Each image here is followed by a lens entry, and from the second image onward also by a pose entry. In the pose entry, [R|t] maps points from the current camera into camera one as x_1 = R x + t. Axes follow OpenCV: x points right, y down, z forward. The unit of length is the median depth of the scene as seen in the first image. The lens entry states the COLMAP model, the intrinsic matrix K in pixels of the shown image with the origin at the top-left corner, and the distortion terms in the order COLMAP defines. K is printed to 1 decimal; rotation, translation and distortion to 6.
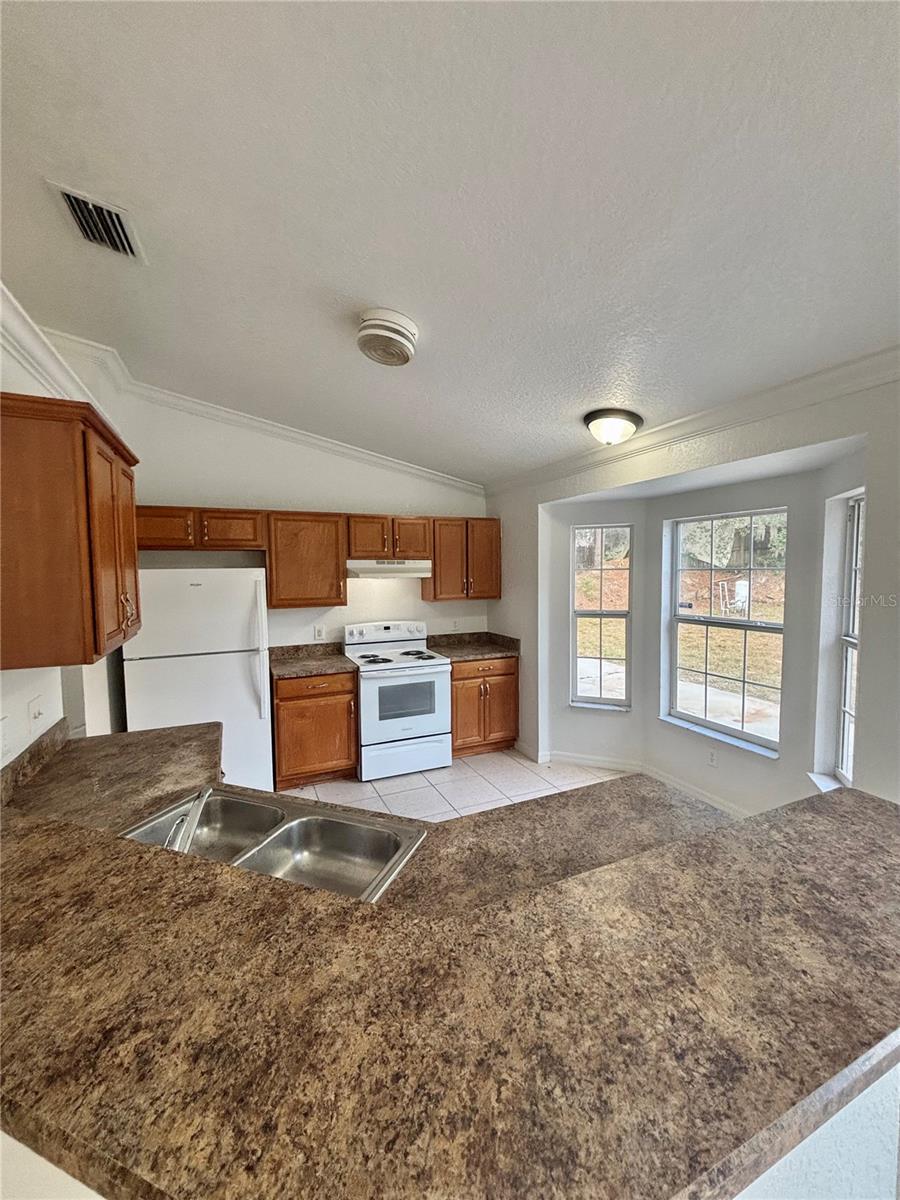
lens RADIAL K [[482.7, 0, 441.2], [0, 482.7, 601.0], [0, 0, 1]] dist [-0.007469, 0.000785]
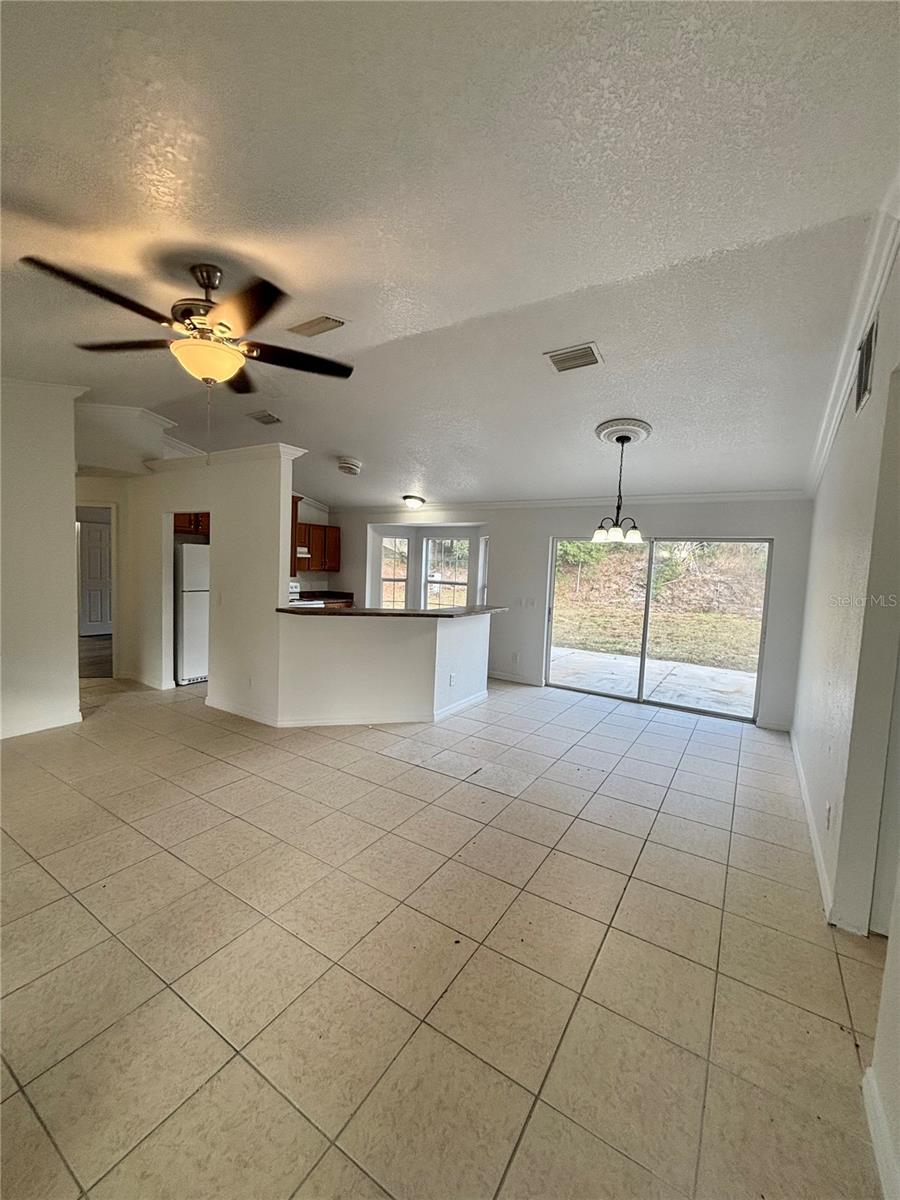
lens RADIAL K [[482.7, 0, 443.9], [0, 482.7, 605.1], [0, 0, 1]] dist [-0.007469, 0.000785]
pose [[0.830443, 0.002512, 0.557098, -0.624549], [-0.017026, 0.999637, 0.020873, 0.086032], [-0.556844, -0.026819, 0.830184, -0.816544]]
